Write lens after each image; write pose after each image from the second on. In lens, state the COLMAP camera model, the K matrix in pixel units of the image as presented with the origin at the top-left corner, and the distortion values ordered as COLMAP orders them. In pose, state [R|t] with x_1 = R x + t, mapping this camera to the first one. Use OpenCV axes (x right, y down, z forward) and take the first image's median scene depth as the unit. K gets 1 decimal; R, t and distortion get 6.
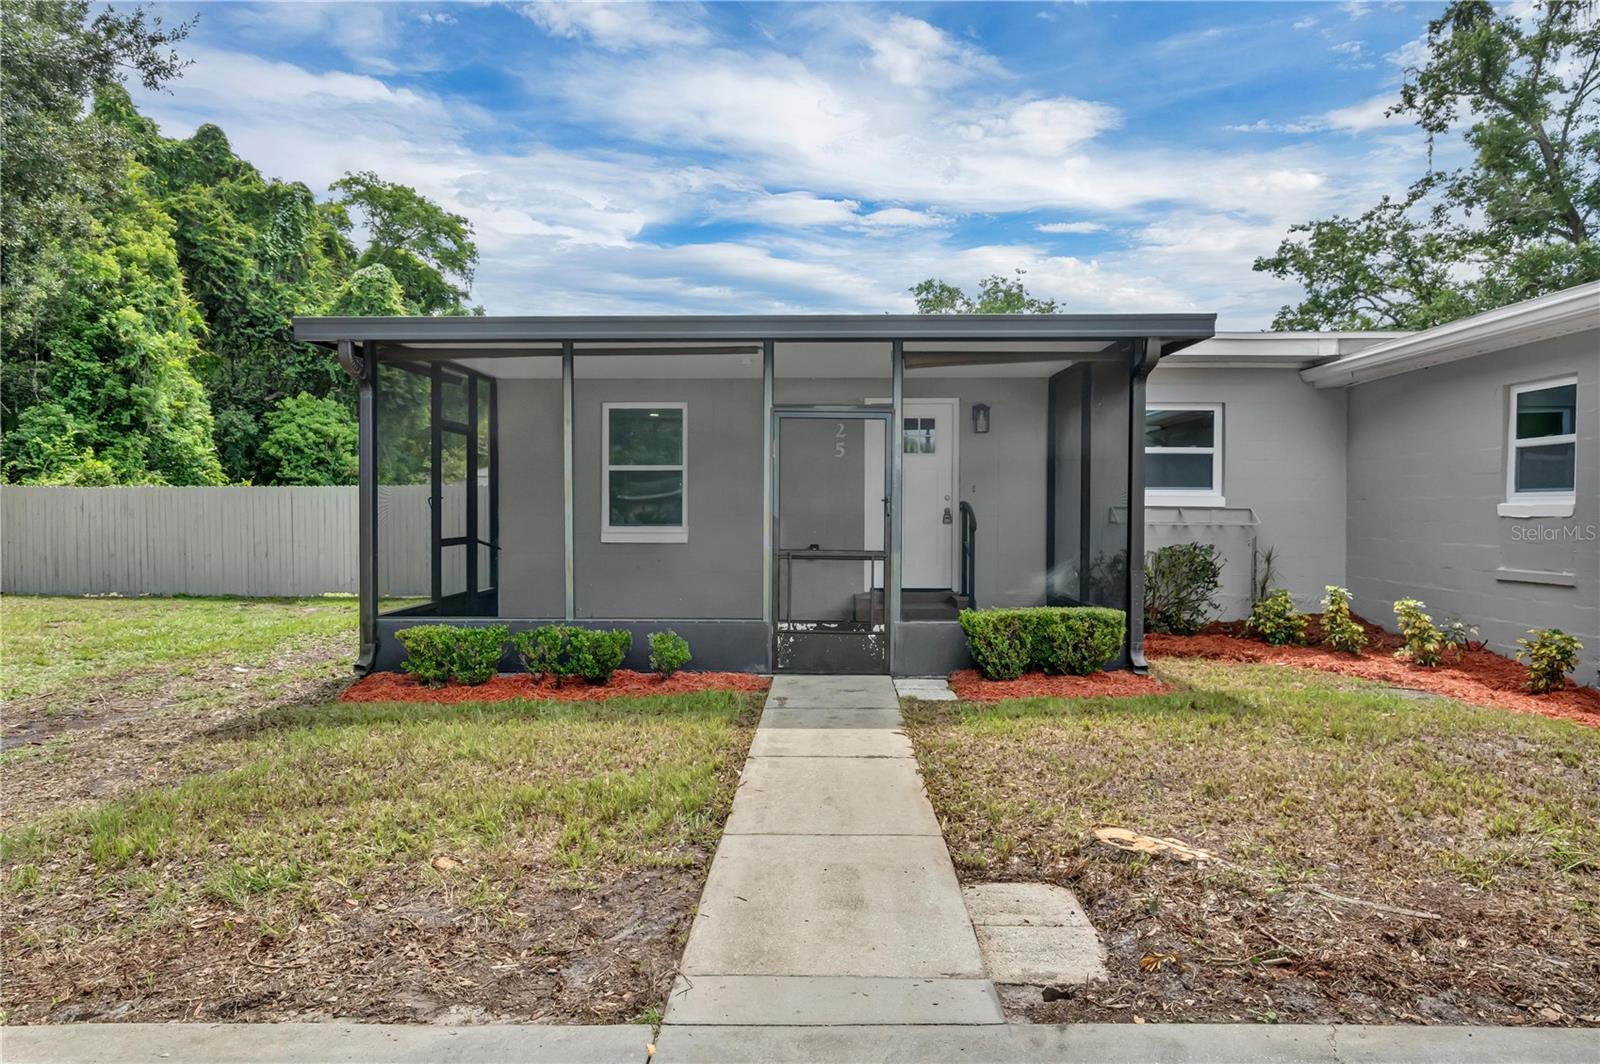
lens RADIAL K [[996.8, 0, 806.9], [0, 996.8, 533.8], [0, 0, 1]] dist [0.005321, 0.001491]
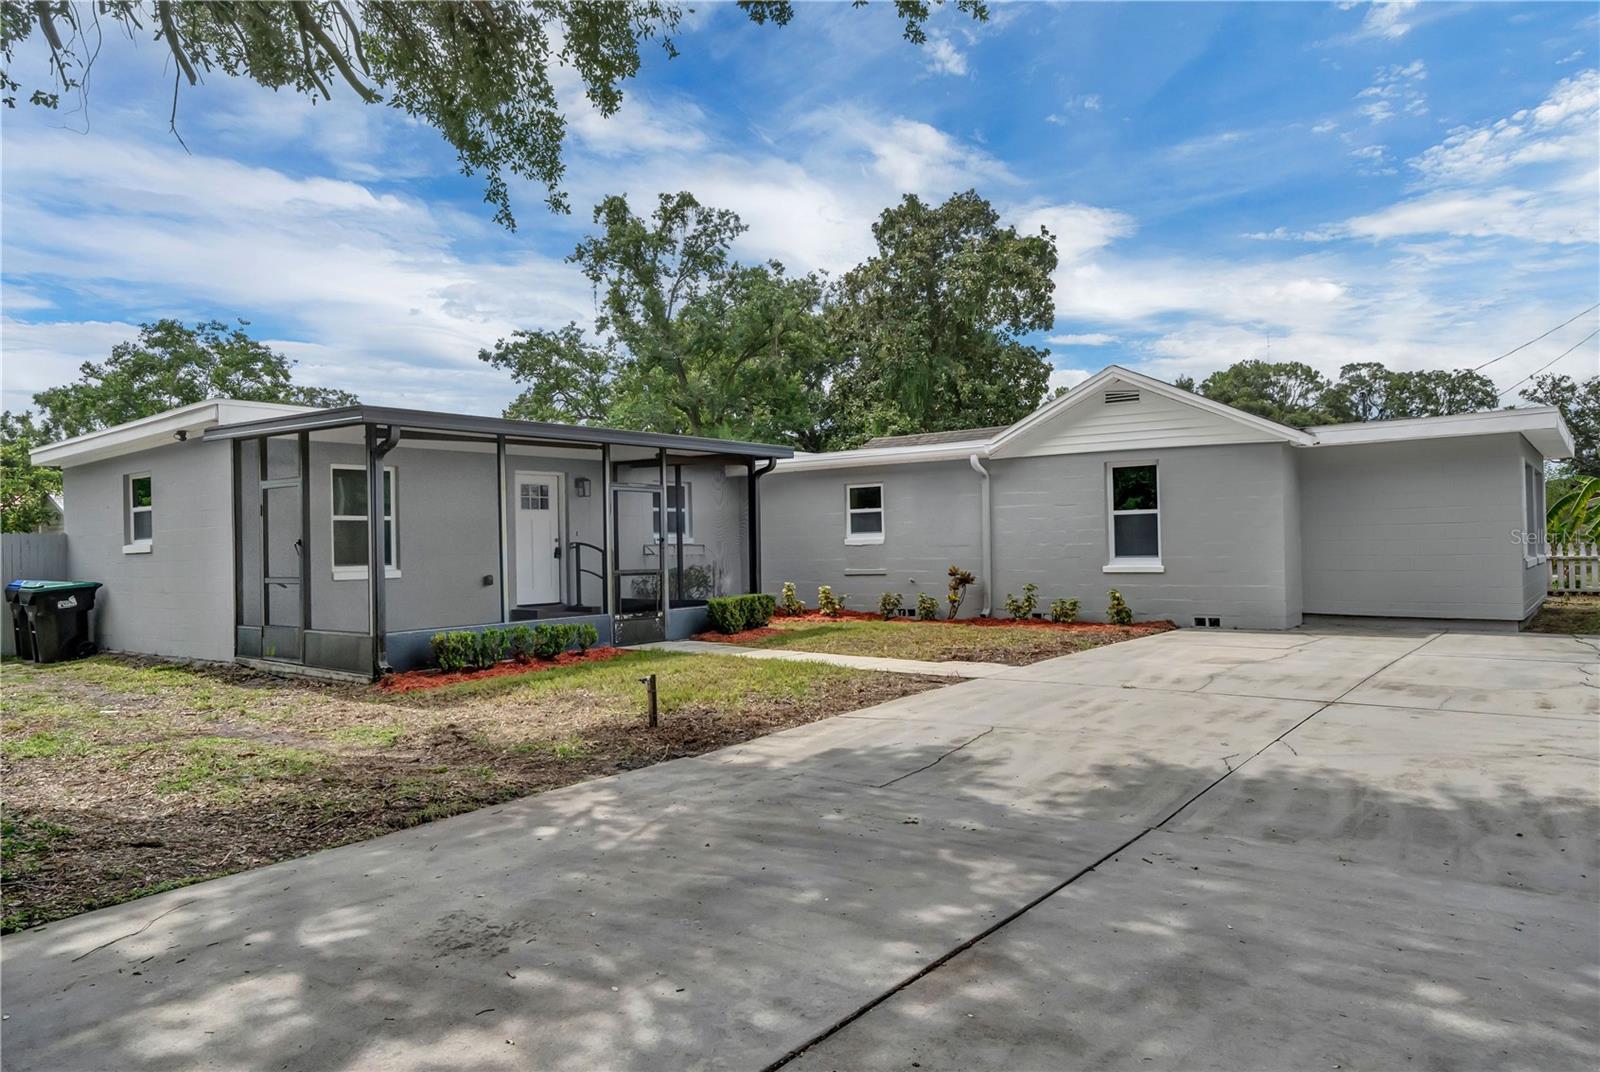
lens RADIAL K [[996.8, 0, 795.3], [0, 996.8, 536.2], [0, 0, 1]] dist [0.005321, 0.001491]
pose [[0.611009, -0.006507, 0.791597, -0.806387], [0.042072, 0.998820, -0.024264, 0.008335], [-0.790505, 0.048129, 0.610562, -0.165864]]
